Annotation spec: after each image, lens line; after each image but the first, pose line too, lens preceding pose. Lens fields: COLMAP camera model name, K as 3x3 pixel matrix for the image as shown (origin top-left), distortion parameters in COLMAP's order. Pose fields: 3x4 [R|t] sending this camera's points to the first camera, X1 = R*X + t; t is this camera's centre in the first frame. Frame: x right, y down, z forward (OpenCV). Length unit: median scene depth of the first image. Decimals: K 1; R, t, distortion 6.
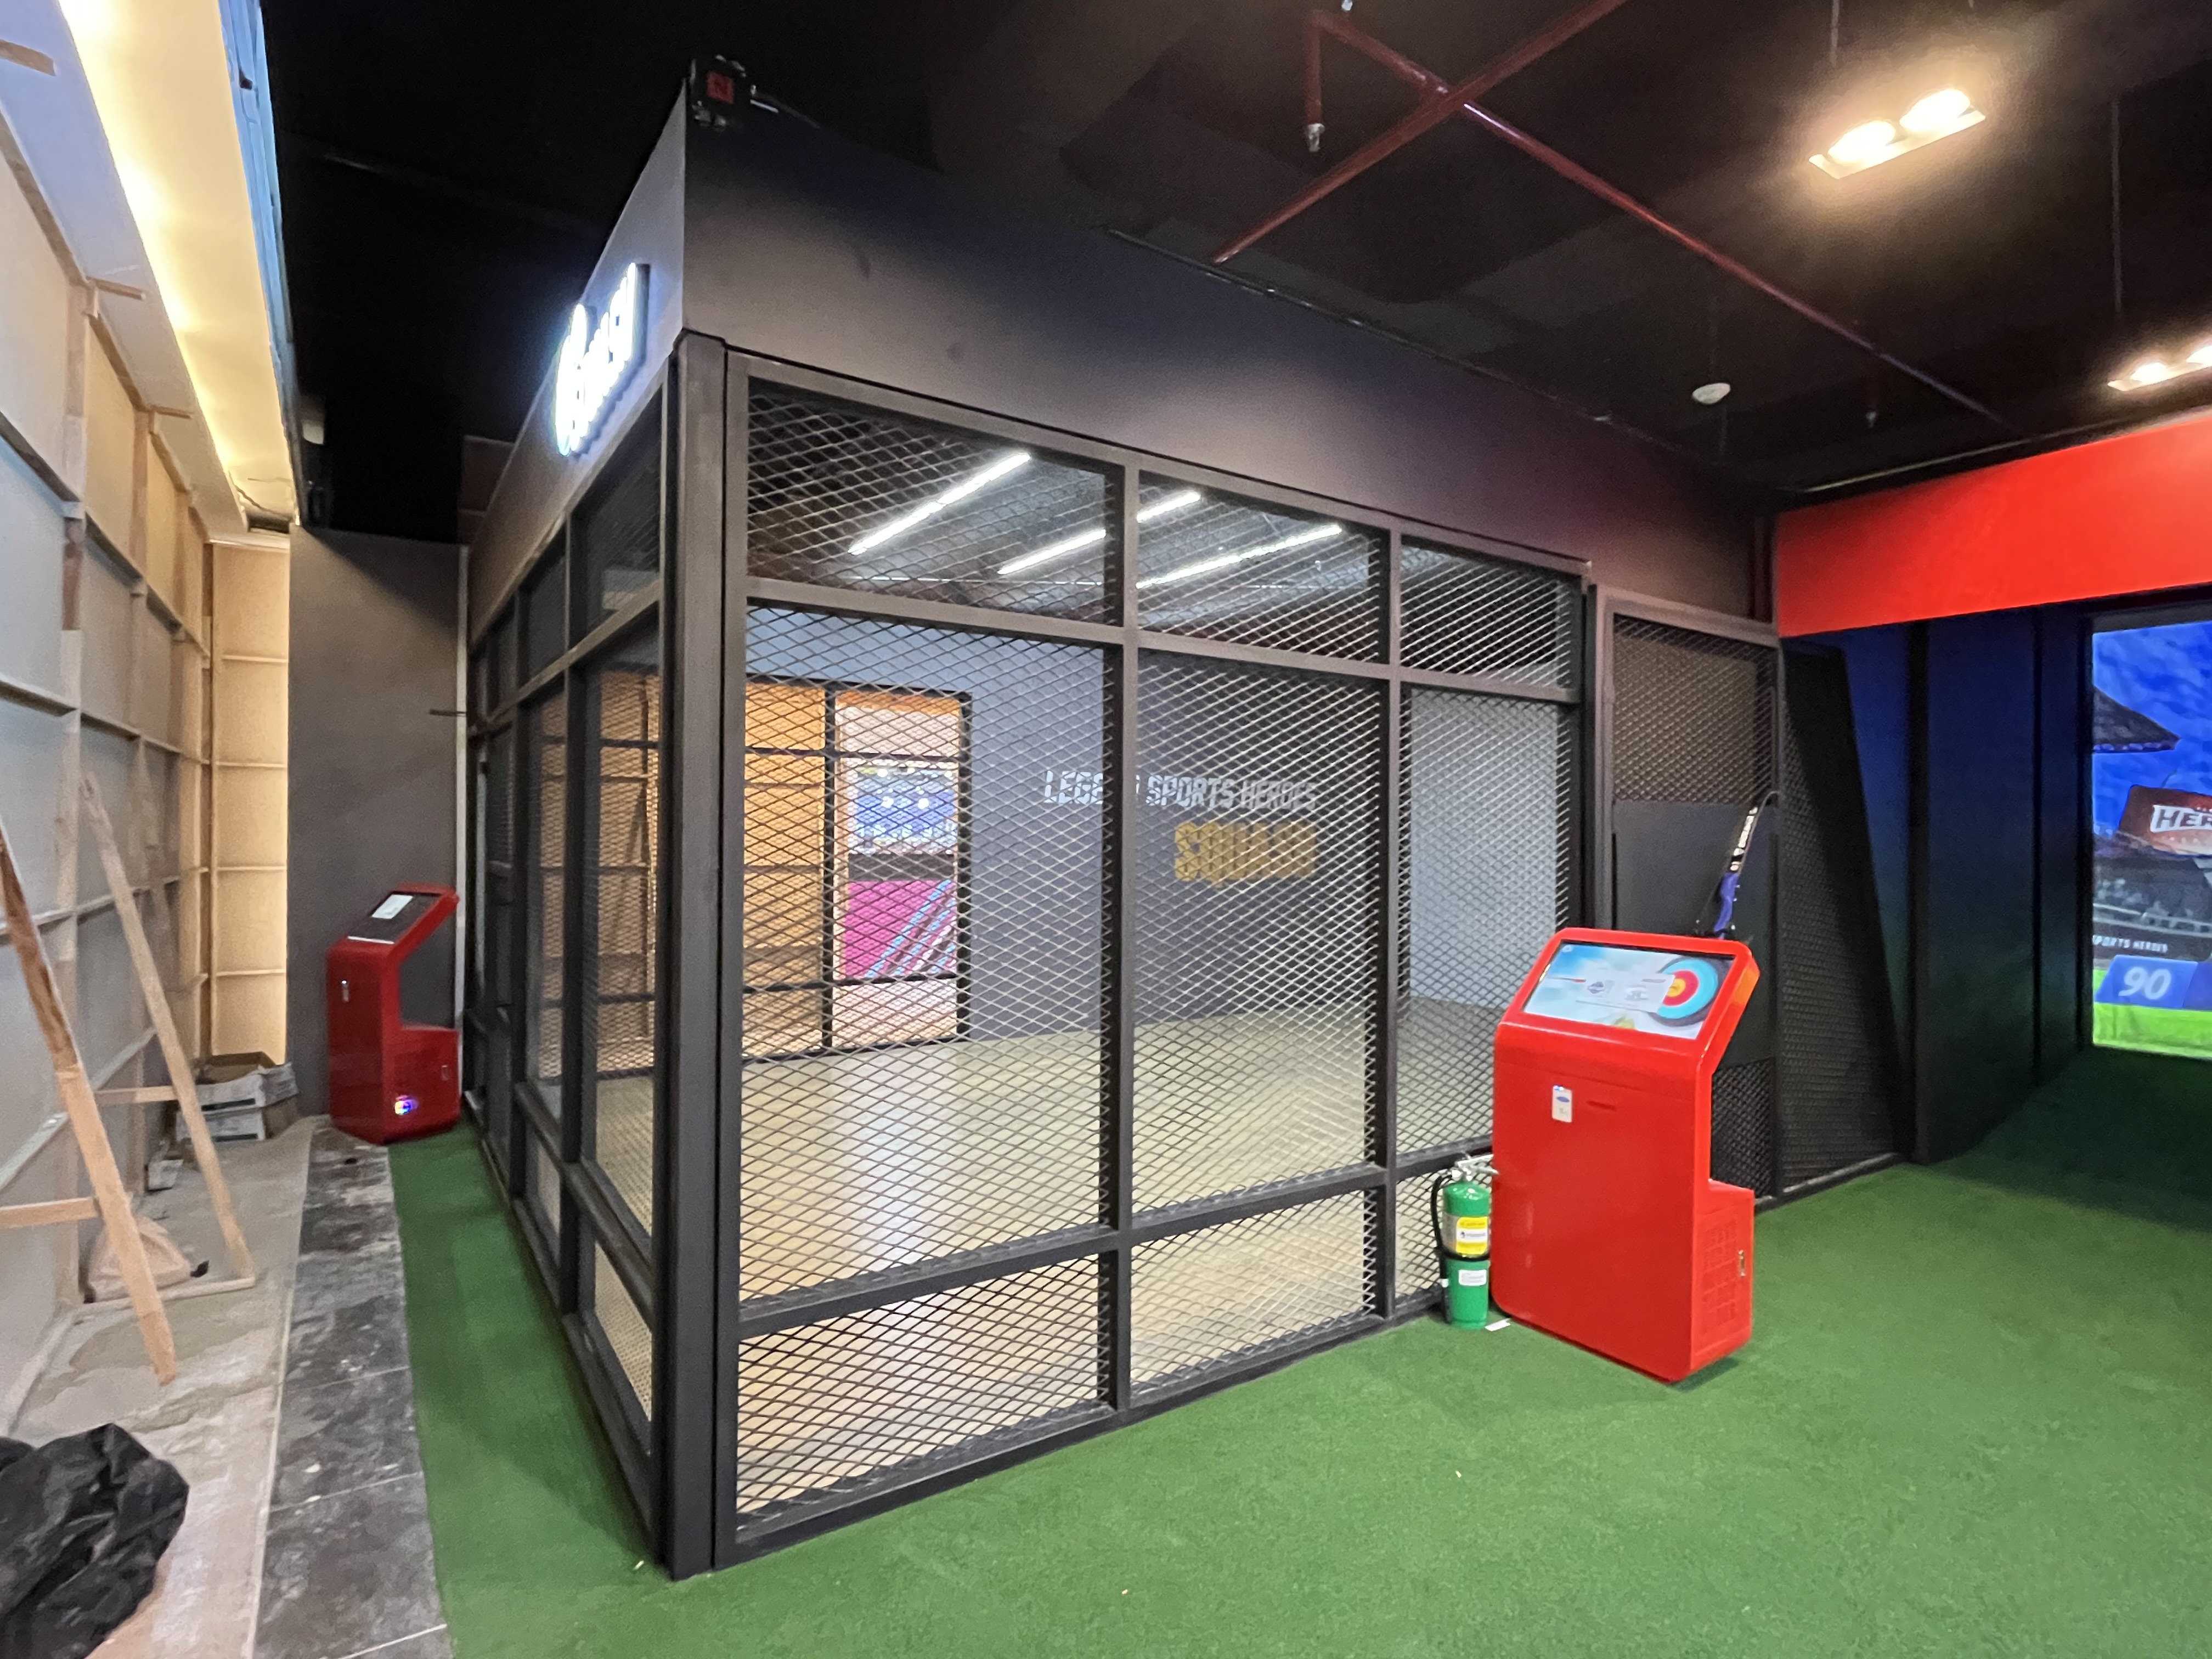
lens RADIAL K [[1097.7, 0, 1098.9], [0, 1097.7, 825.7], [0, 0, 1]] dist [-0.009892, -0.000226]
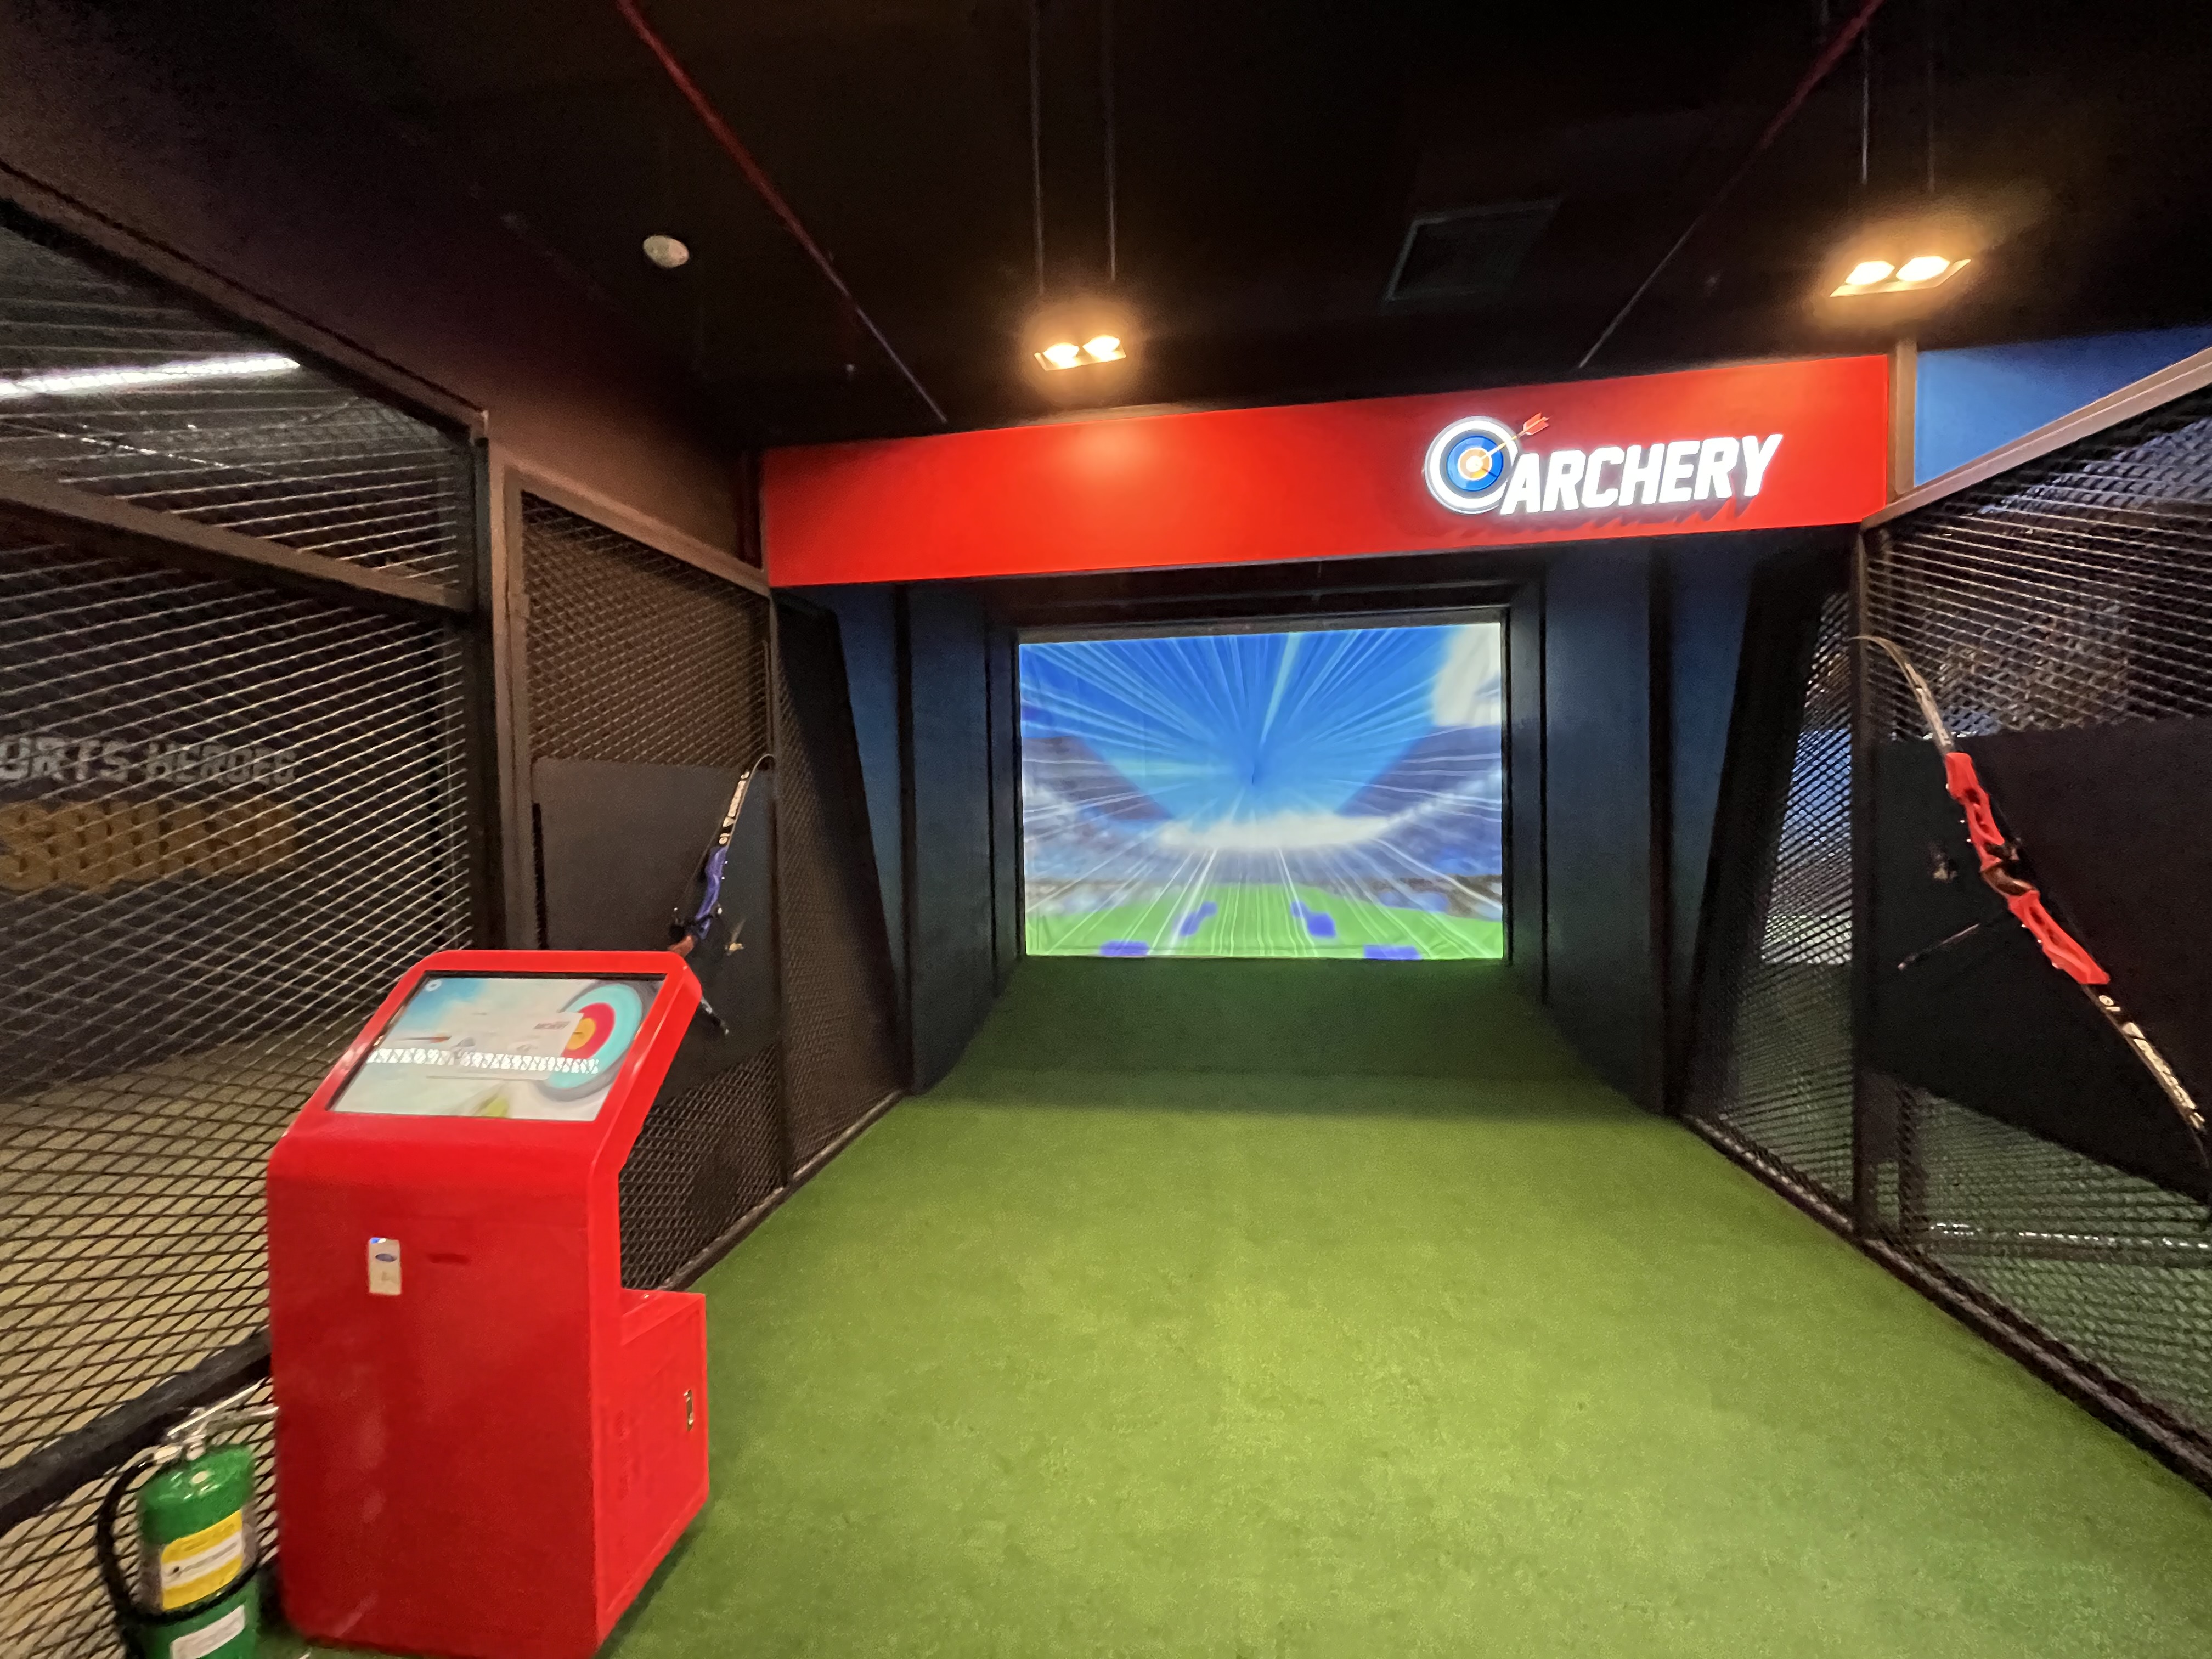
lens RADIAL K [[889.3, 0, 1101.3], [0, 889.3, 823.7], [0, 0, 1]] dist [-0.000900, 0.000020]
pose [[0.669321, -0.039986, 0.741897, 0.281266], [0.019229, 0.999149, 0.036503, 0.005696], [-0.742725, -0.010166, 0.669520, 0.331716]]
